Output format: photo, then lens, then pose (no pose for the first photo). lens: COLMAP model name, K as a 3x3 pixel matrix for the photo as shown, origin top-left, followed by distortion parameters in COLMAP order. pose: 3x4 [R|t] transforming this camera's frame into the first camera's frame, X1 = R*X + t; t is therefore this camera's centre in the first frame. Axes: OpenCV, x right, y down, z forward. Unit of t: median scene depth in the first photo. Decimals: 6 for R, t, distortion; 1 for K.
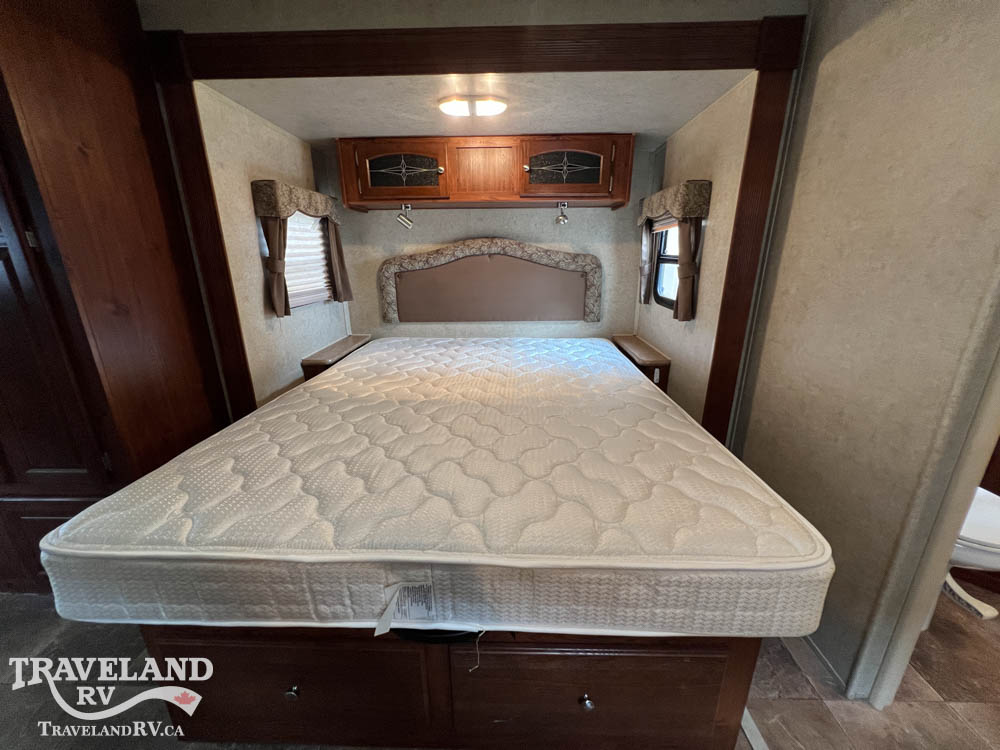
lens RADIAL K [[397.8, 0, 500.0], [0, 397.8, 375.0], [0, 0, 1]] dist [0.000188, 0.000055]
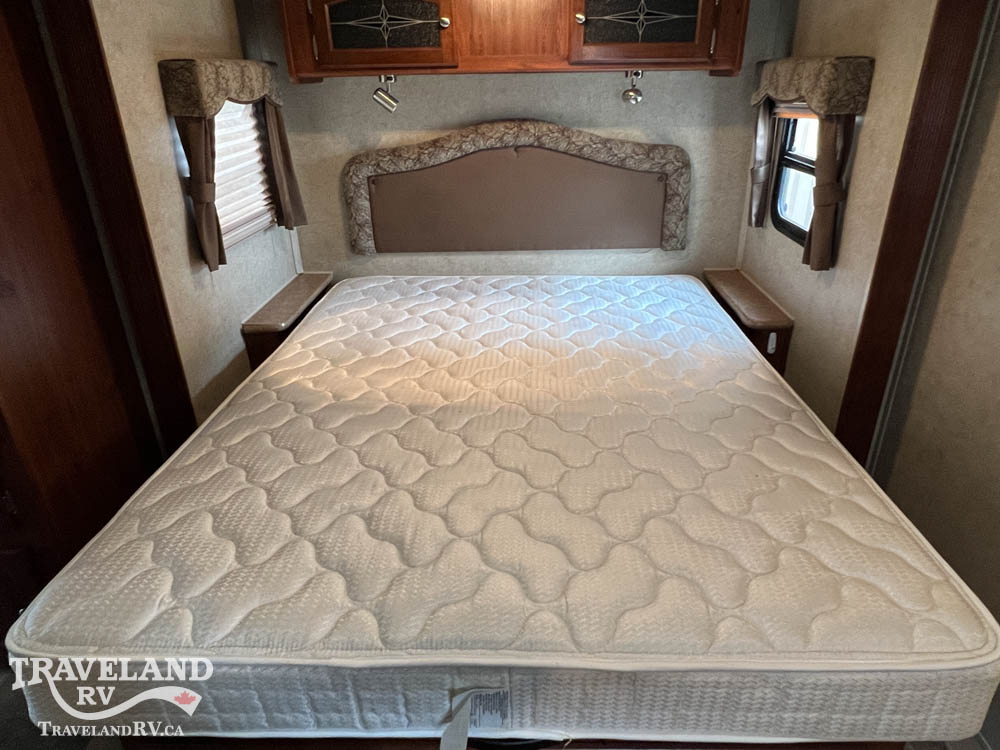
lens RADIAL K [[632.2, 0, 508.7], [0, 632.2, 370.5], [0, 0, 1]] dist [-0.001738, -0.000137]
pose [[0.999914, -0.011873, 0.005624, -0.059277], [0.011038, 0.991396, 0.130433, -0.097938], [-0.007124, -0.130360, 0.991441, -0.064120]]
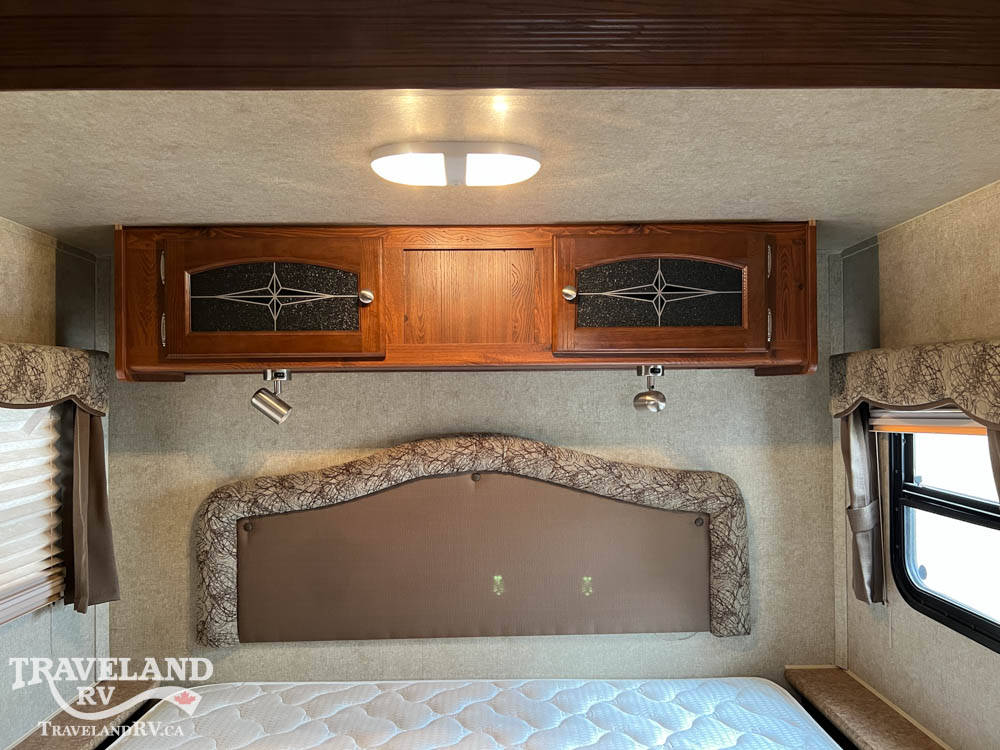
lens RADIAL K [[753.6, 0, 497.0], [0, 753.6, 379.3], [0, 0, 1]] dist [0.101227, -0.173996]
pose [[0.998870, -0.002688, 0.047454, -0.048860], [0.017631, 0.948122, -0.317416, -0.178195], [-0.044139, 0.317894, 0.947098, 0.268010]]
